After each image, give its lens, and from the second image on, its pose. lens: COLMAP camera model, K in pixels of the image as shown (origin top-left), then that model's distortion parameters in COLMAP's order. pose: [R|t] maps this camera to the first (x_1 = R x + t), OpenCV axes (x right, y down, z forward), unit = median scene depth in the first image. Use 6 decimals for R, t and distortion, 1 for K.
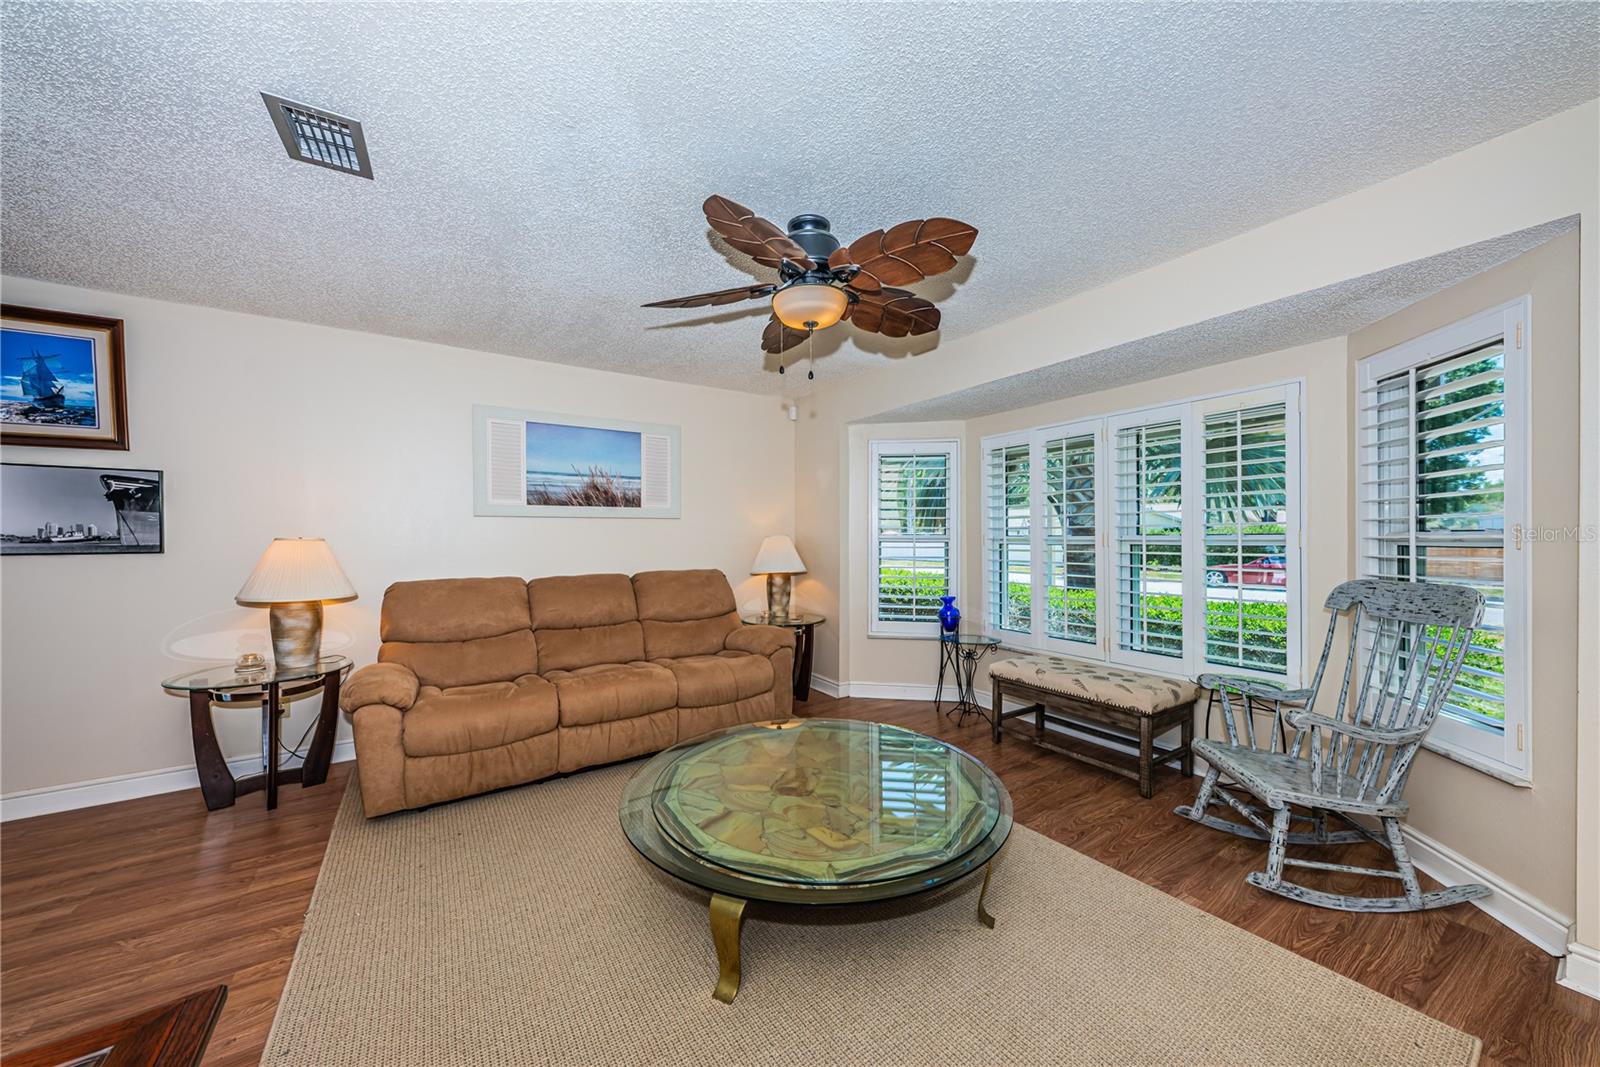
lens RADIAL K [[553.5, 0, 793.7], [0, 553.5, 538.3], [0, 0, 1]] dist [0.015219, -0.001586]
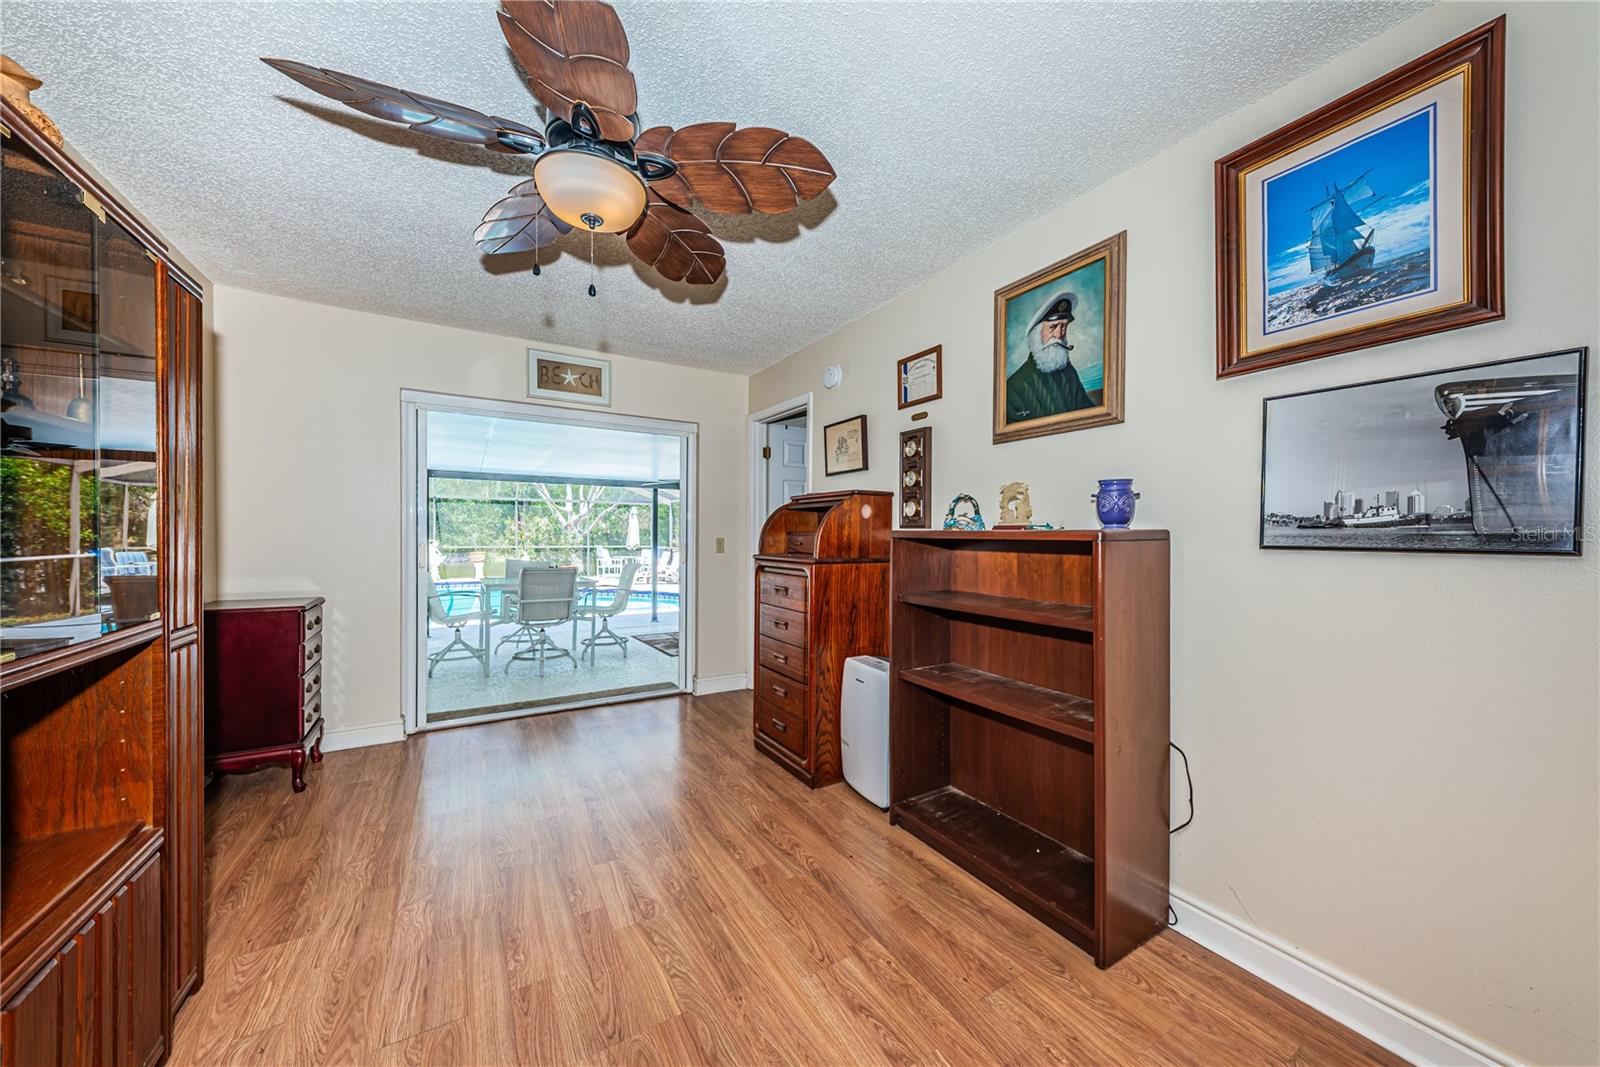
lens RADIAL K [[553.5, 0, 804.1], [0, 553.5, 542.0], [0, 0, 1]] dist [0.015219, -0.001586]
pose [[-0.018826, 0.012726, -0.999742, -0.729353], [-0.009763, 0.999869, 0.012912, 0.018945], [0.999775, 0.010004, -0.018700, 0.467409]]
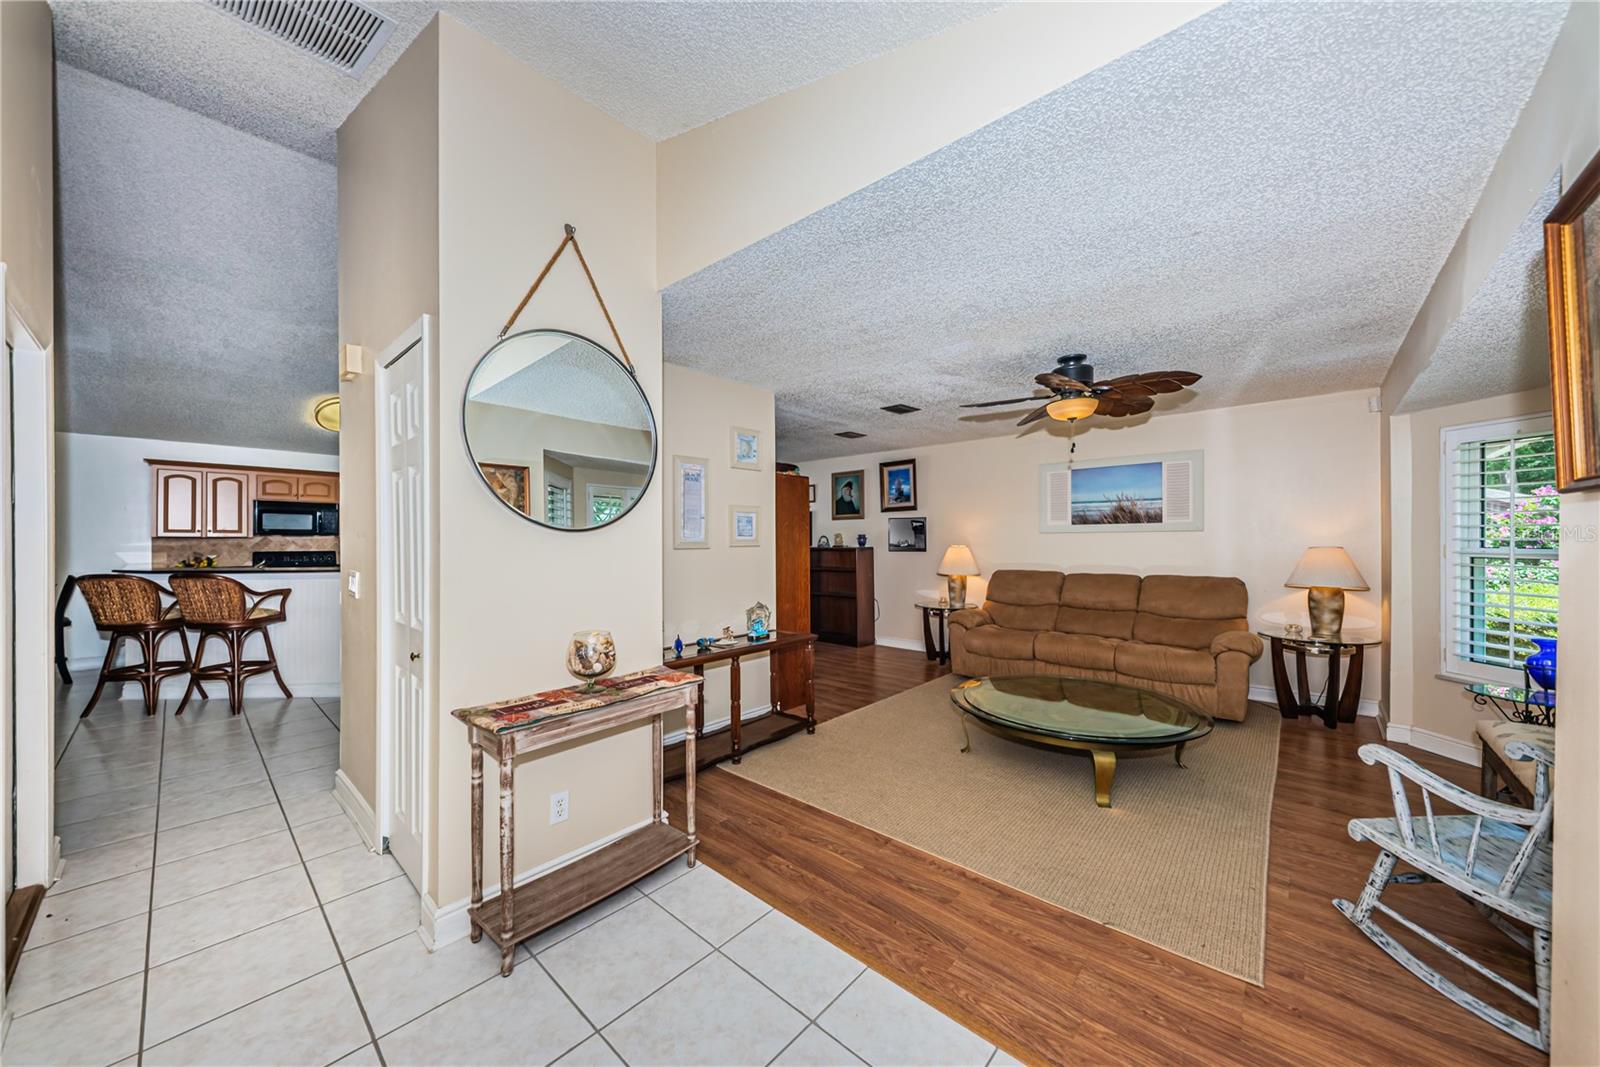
lens RADIAL K [[553.5, 0, 801.4], [0, 553.5, 532.2], [0, 0, 1]] dist [0.015219, -0.001586]
pose [[0.258010, -0.012702, -0.966059, 1.051763], [-0.002008, 0.999904, -0.013684, -0.024206], [0.966140, 0.005471, 0.257959, -0.123120]]
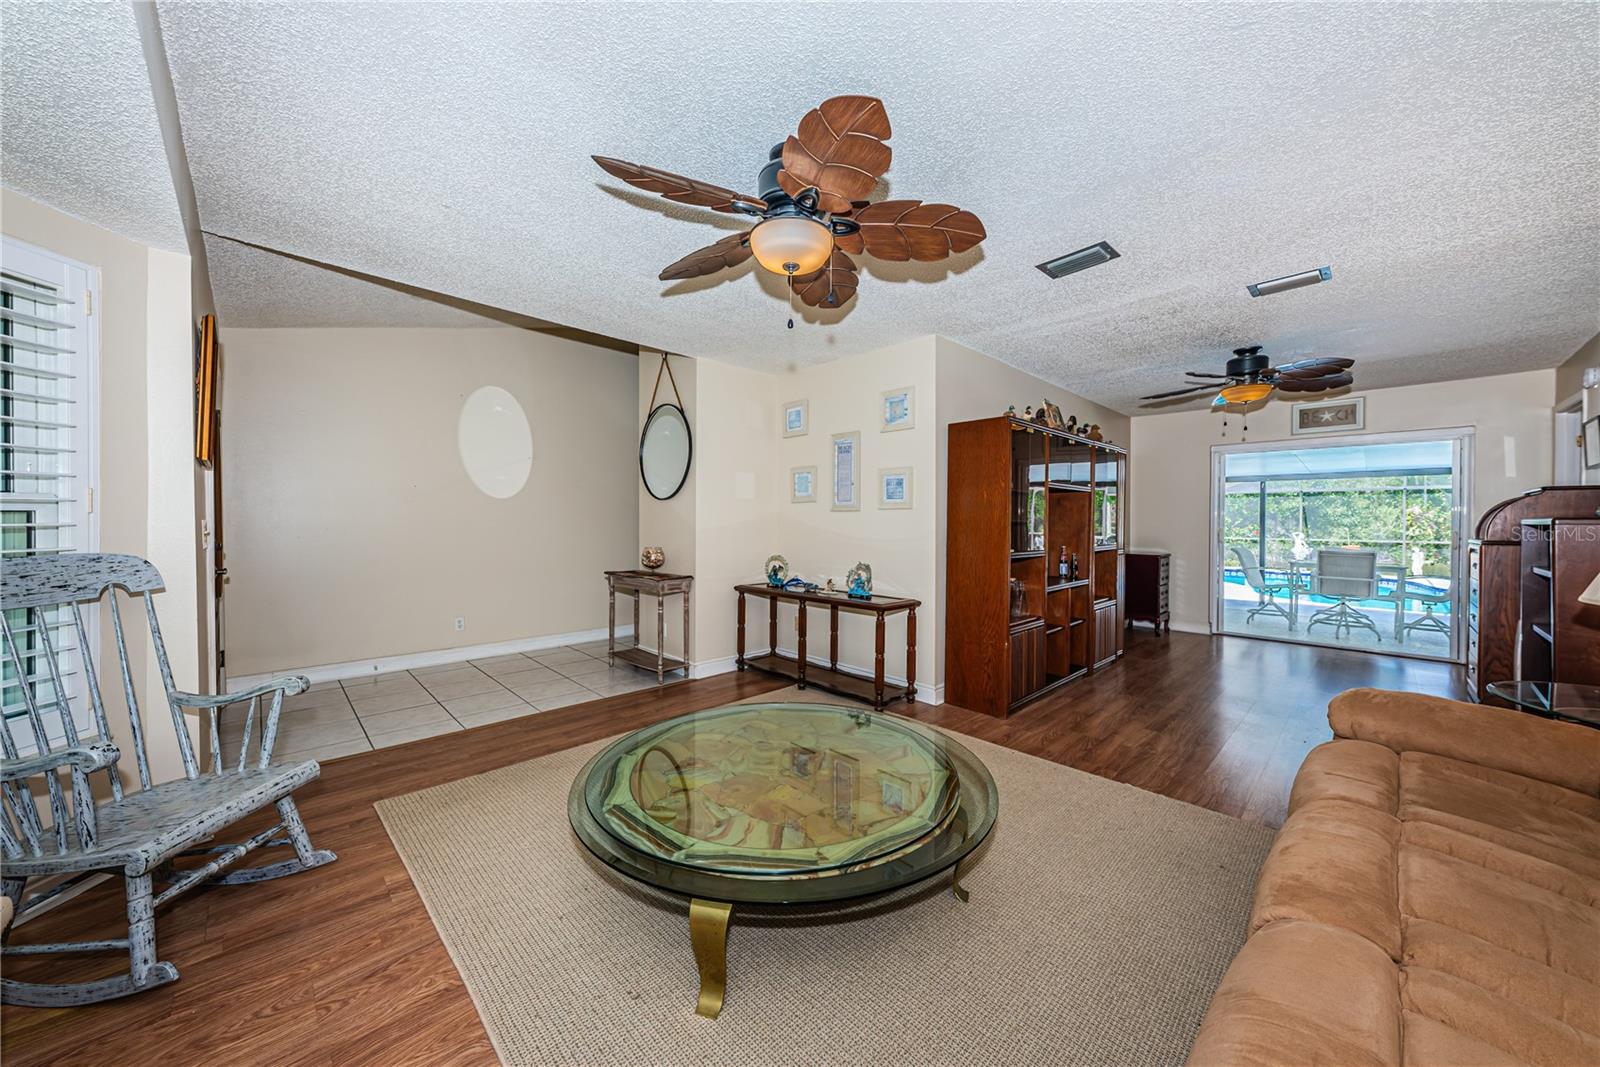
lens RADIAL K [[553.5, 0, 804.3], [0, 553.5, 529.0], [0, 0, 1]] dist [0.015219, -0.001586]
pose [[-0.979536, -0.005044, -0.201206, 0.132714], [-0.007994, 0.999872, 0.013848, 0.026046], [0.201111, 0.015173, -0.979451, 1.448157]]
